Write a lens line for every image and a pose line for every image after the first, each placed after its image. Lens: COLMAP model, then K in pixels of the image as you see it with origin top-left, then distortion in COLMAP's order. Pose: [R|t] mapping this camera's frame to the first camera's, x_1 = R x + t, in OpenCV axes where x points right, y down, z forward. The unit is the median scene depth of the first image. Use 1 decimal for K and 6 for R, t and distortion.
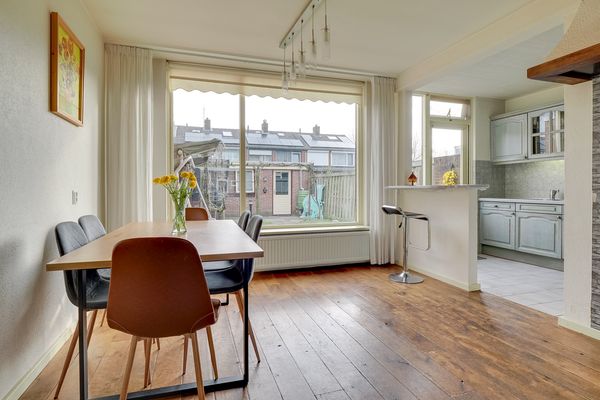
lens RADIAL K [[311.9, 0, 289.6], [0, 311.9, 184.1], [0, 0, 1]] dist [-0.016731, -0.001170]
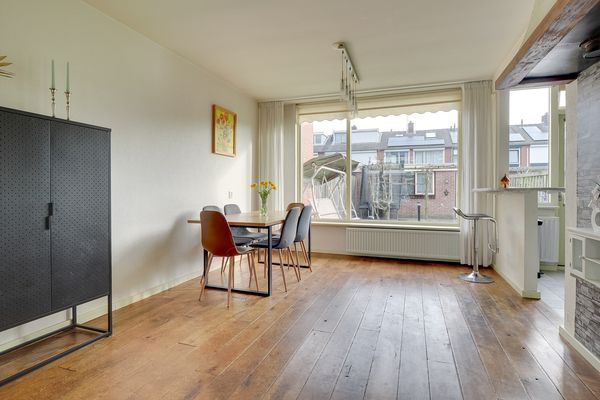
lens RADIAL K [[311.9, 0, 307.3], [0, 311.9, 188.3], [0, 0, 1]] dist [-0.016731, -0.001170]
pose [[0.802186, -0.000640, -0.597074, 0.495534], [0.005194, 0.999969, 0.005906, -0.004868], [0.597052, -0.007839, 0.802164, -0.149908]]
